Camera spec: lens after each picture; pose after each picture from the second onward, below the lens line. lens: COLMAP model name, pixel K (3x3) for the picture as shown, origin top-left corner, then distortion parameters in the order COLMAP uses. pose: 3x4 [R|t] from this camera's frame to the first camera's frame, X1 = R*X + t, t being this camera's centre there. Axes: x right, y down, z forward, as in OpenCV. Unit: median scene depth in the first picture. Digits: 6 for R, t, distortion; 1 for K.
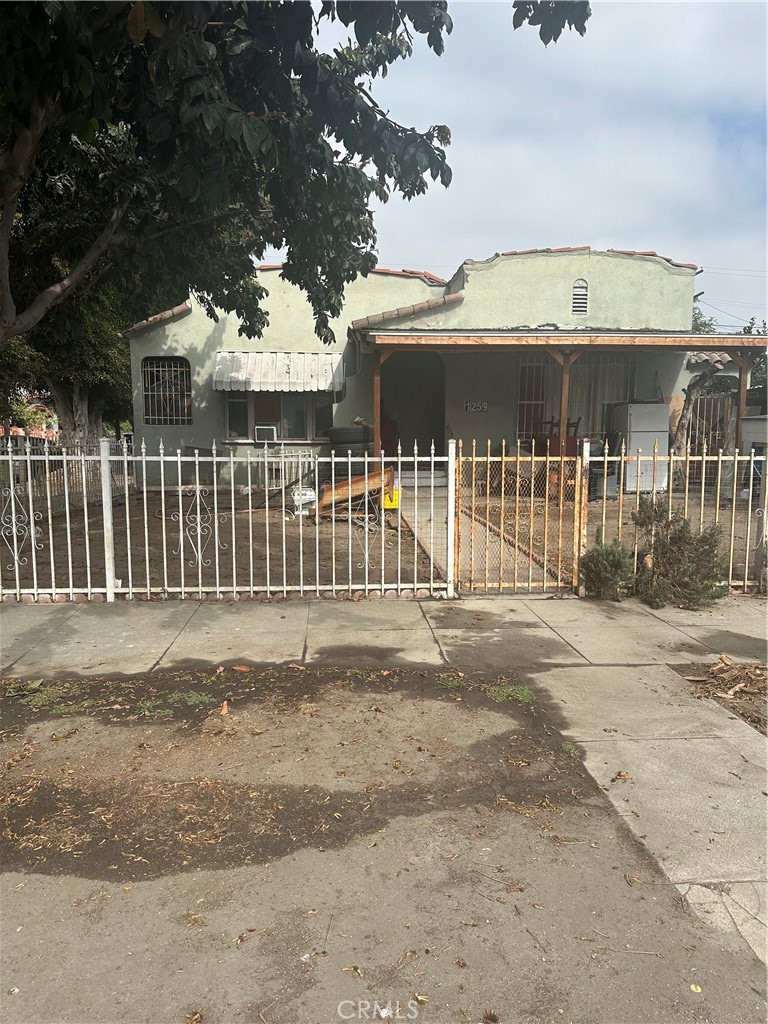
lens RADIAL K [[725.0, 0, 376.5], [0, 725.0, 513.8], [0, 0, 1]] dist [0.038520, -0.053409]
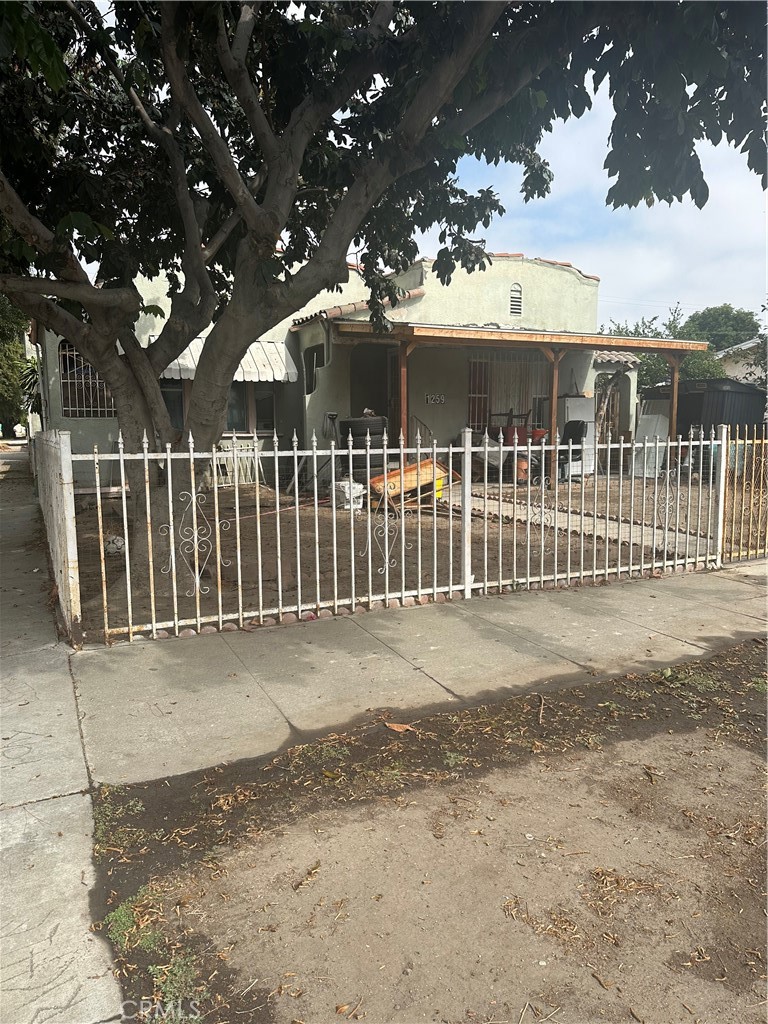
lens RADIAL K [[725.0, 0, 381.5], [0, 725.0, 509.8], [0, 0, 1]] dist [0.038520, -0.053409]
pose [[0.927786, -0.050650, 0.369659, -0.338358], [0.050292, 0.998678, 0.010612, -0.004740], [-0.369708, 0.008745, 0.929107, 0.065997]]
